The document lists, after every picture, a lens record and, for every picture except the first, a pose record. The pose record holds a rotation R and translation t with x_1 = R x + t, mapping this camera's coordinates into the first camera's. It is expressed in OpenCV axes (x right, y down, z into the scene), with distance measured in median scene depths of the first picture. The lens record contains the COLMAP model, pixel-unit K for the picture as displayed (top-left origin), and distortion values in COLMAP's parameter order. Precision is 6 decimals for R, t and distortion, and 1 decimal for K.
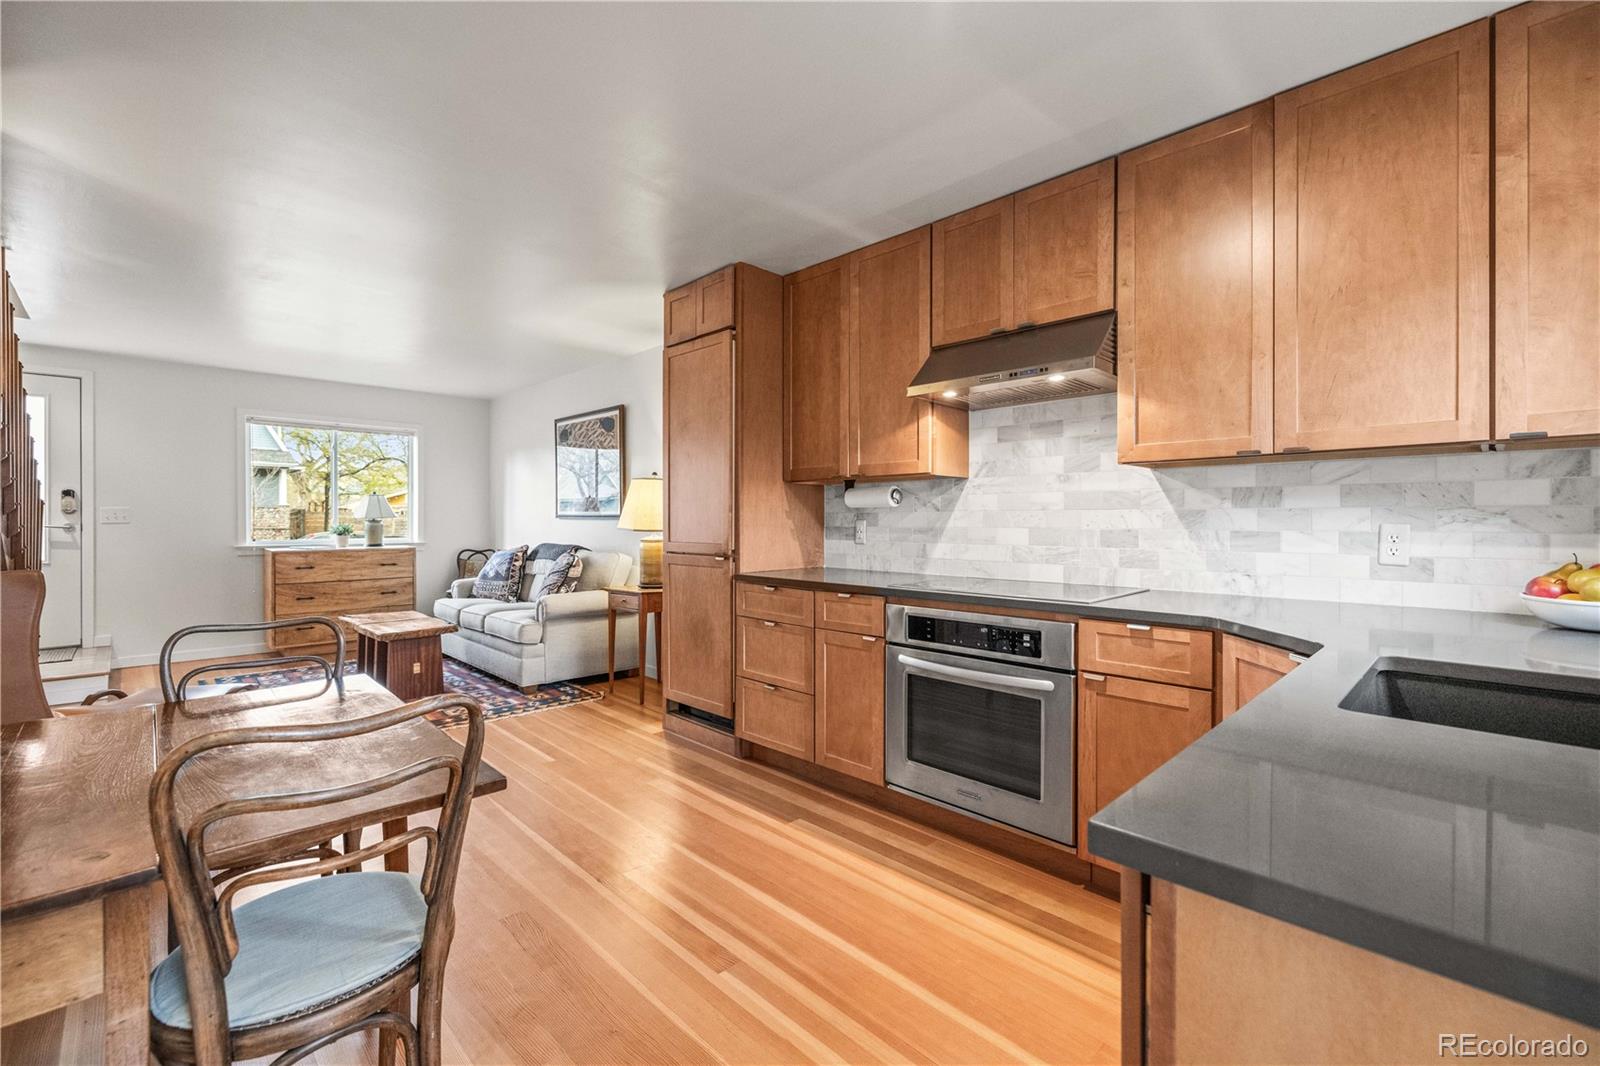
lens RADIAL K [[681.3, 0, 805.3], [0, 681.3, 525.9], [0, 0, 1]] dist [-0.000440, -0.000091]
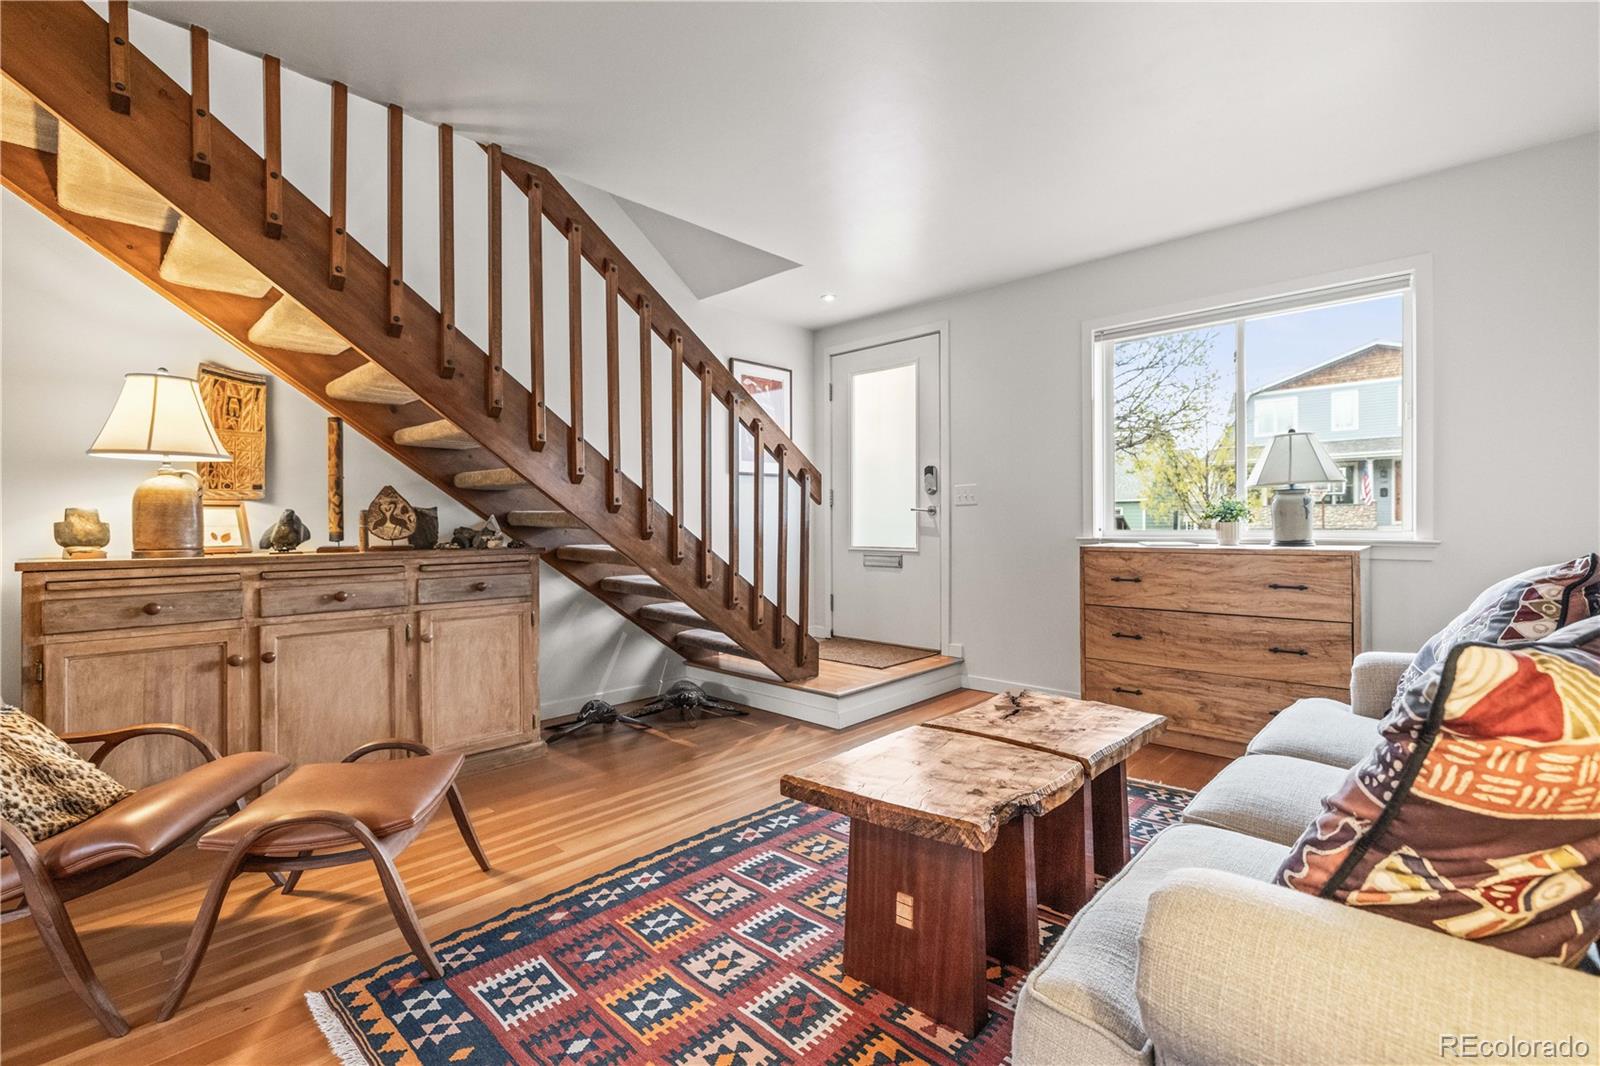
lens RADIAL K [[707.2, 0, 809.4], [0, 707.2, 527.4], [0, 0, 1]] dist [0.000742, 0.000337]
pose [[0.037779, 0.002549, -0.999283, -0.339060], [-0.003544, 0.999991, 0.002416, 0.036414], [0.999280, 0.003450, 0.037788, 1.358887]]
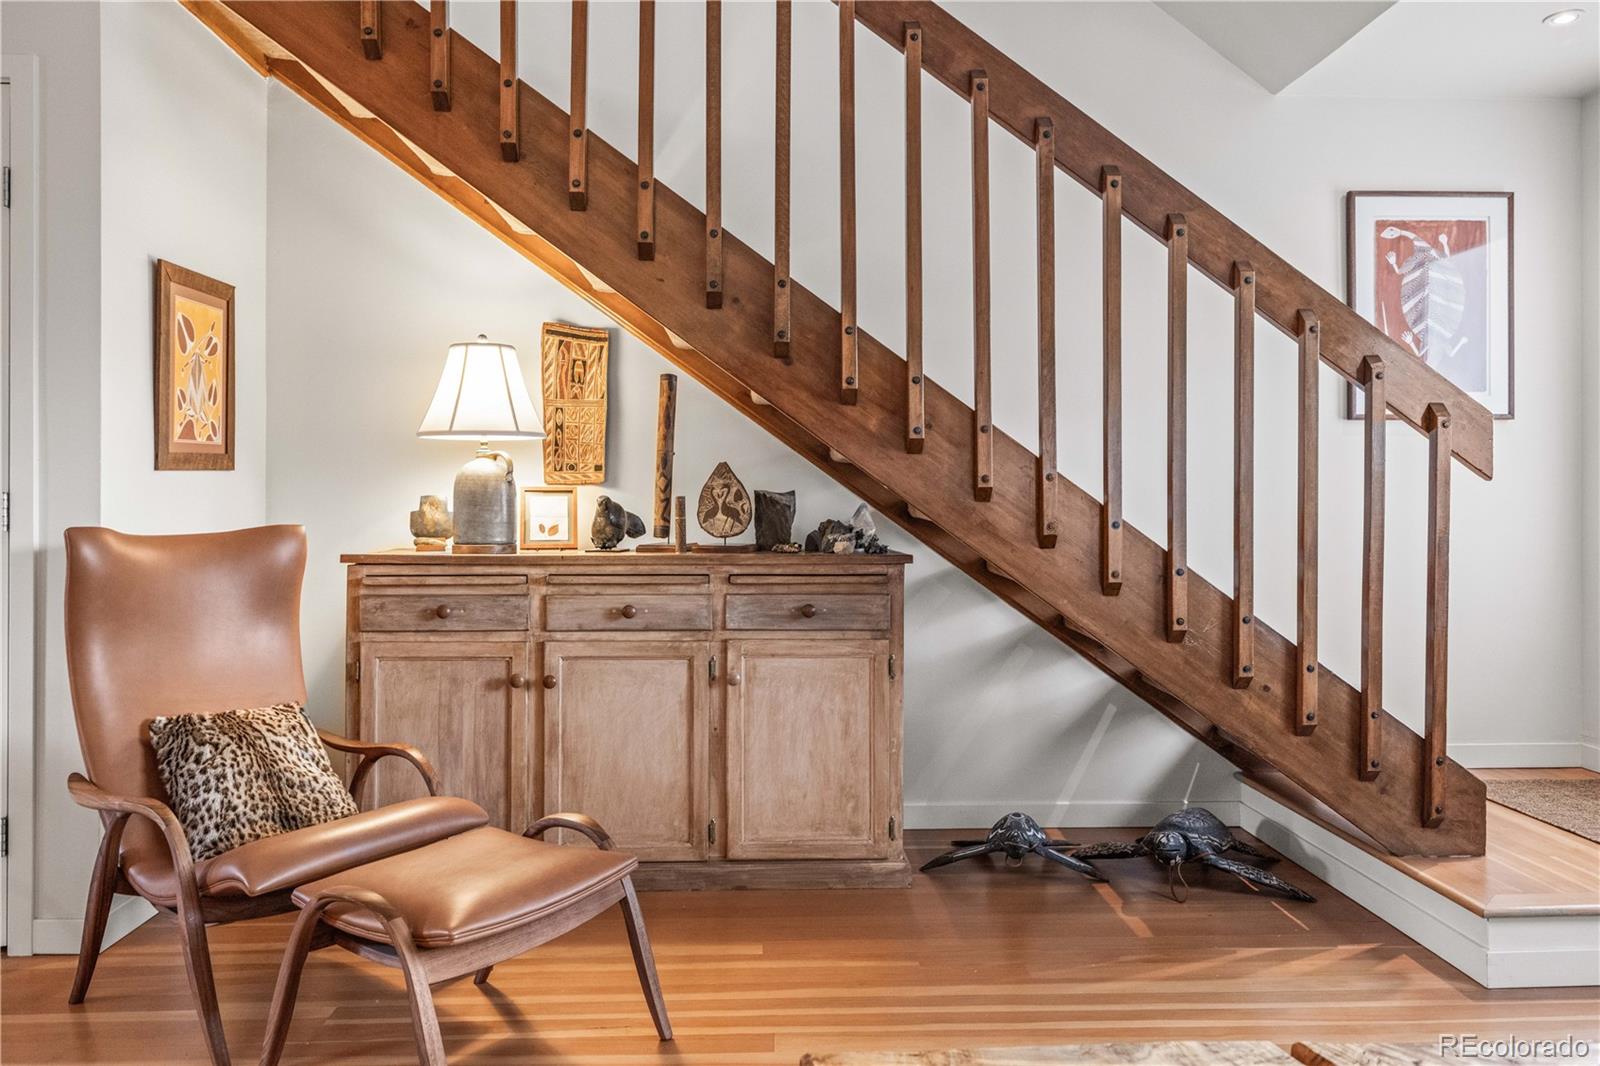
lens RADIAL K [[1118.8, 0, 803.5], [0, 1118.8, 502.7], [0, 0, 1]] dist [0.001246, 0.000508]
pose [[-0.669055, -0.006248, -0.743186, -0.554033], [-0.010848, 0.999940, 0.001359, 0.021496], [0.743133, 0.008971, -0.669083, 1.621948]]
